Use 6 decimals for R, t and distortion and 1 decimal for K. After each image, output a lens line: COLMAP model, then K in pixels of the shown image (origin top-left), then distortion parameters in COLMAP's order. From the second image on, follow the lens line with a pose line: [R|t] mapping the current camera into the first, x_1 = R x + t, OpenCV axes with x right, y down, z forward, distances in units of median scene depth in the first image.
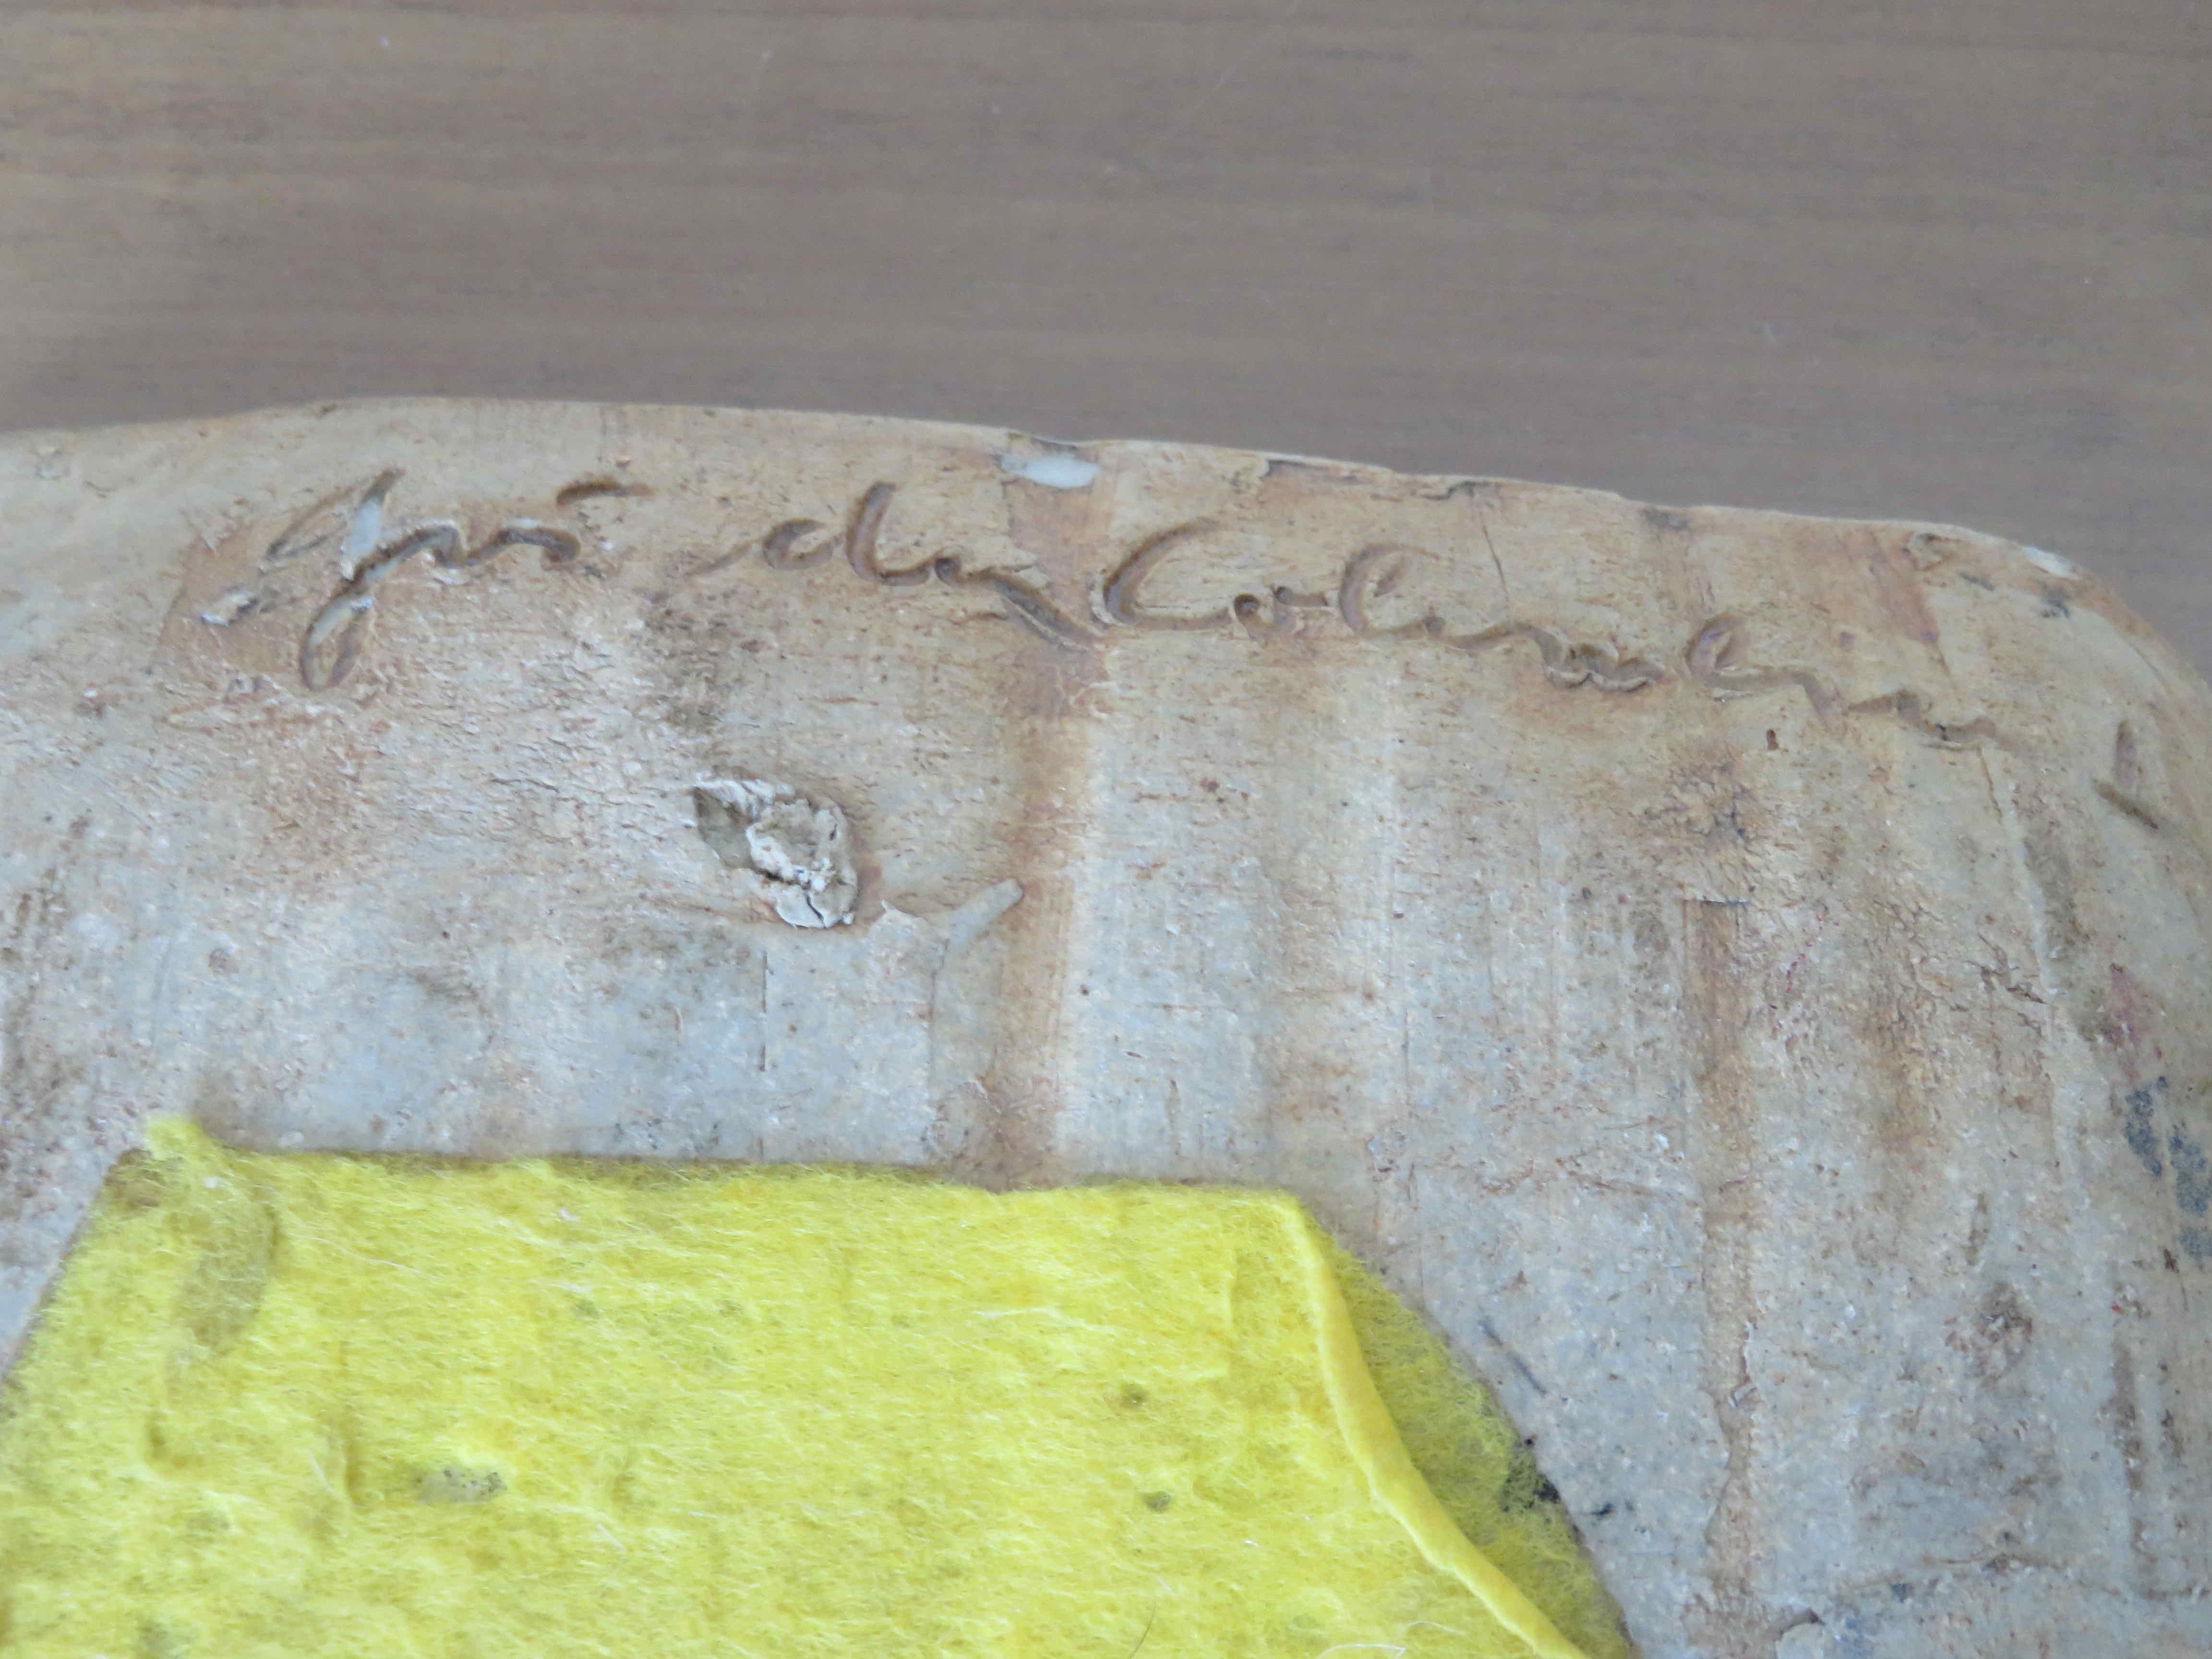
lens RADIAL K [[2936.7, 0, 1106.0], [0, 2936.7, 829.5], [0, 0, 1]] dist [-0.082341, -0.085900]
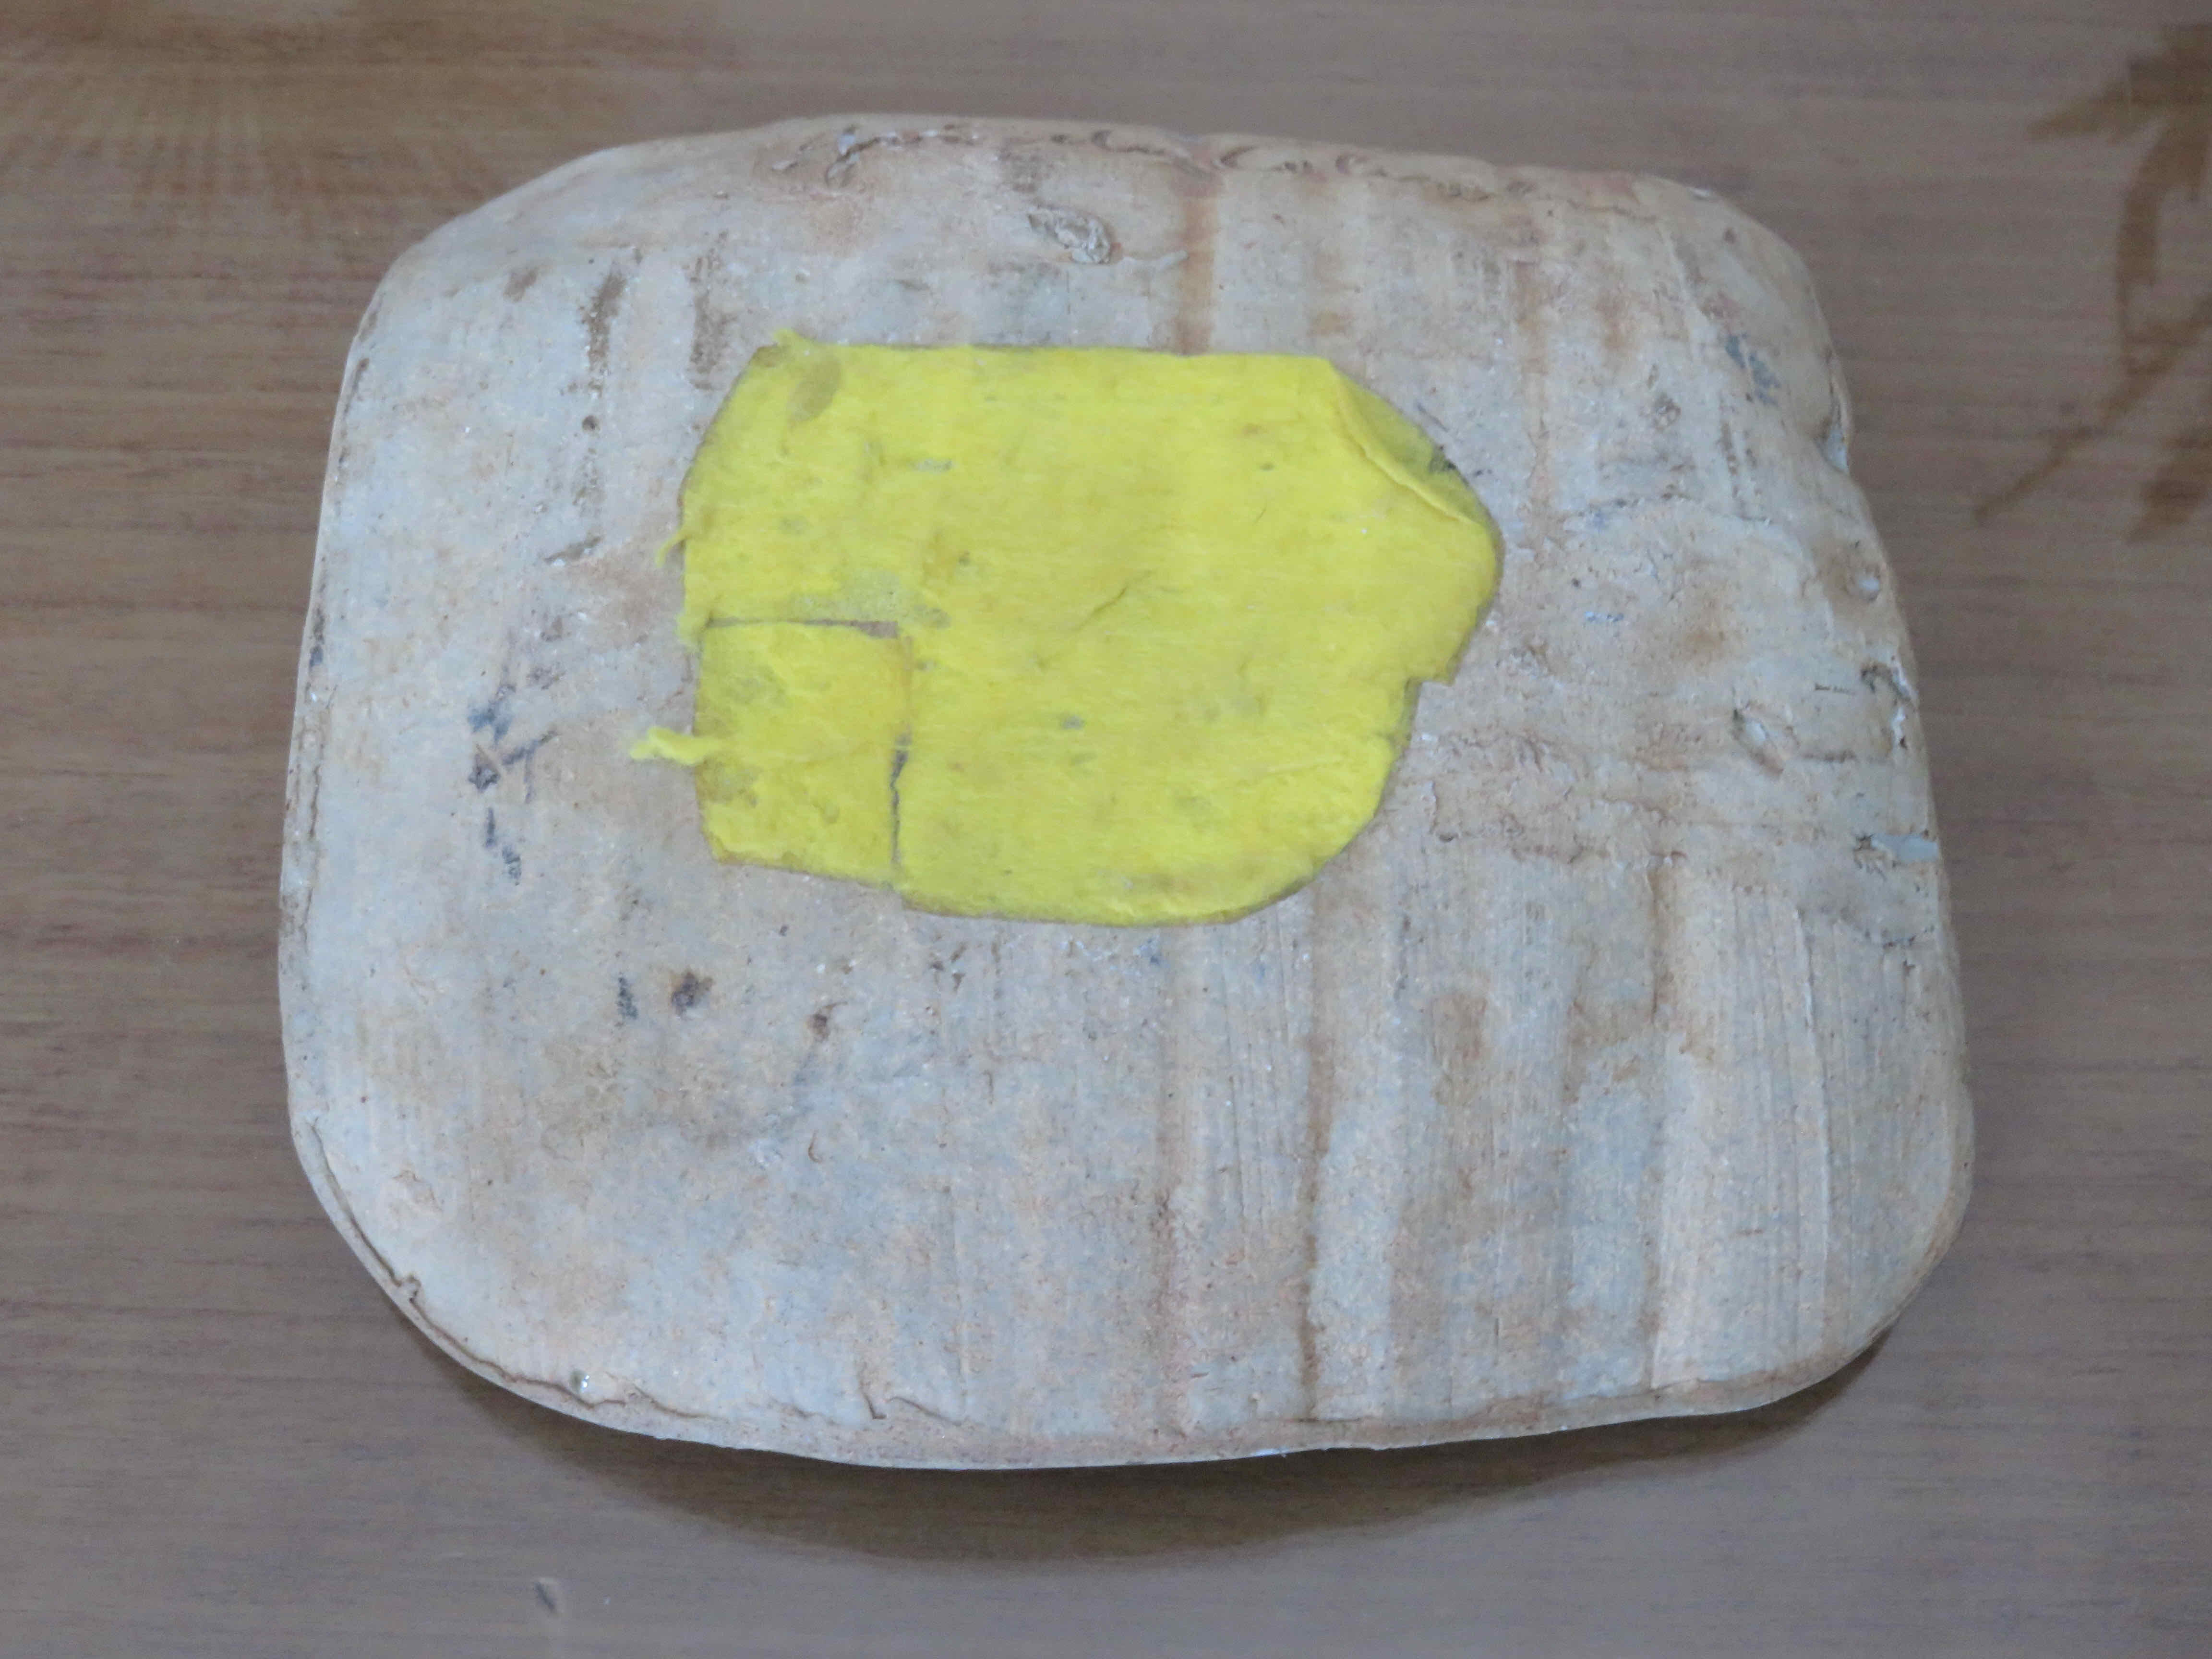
lens RADIAL K [[2936.7, 0, 1106.0], [0, 2936.7, 829.5], [0, 0, 1]] dist [-0.082341, -0.085900]
pose [[0.999814, -0.004301, 0.018811, -0.130636], [0.008469, 0.973740, -0.227505, 0.906896], [-0.017339, 0.227622, 0.973595, -0.939563]]
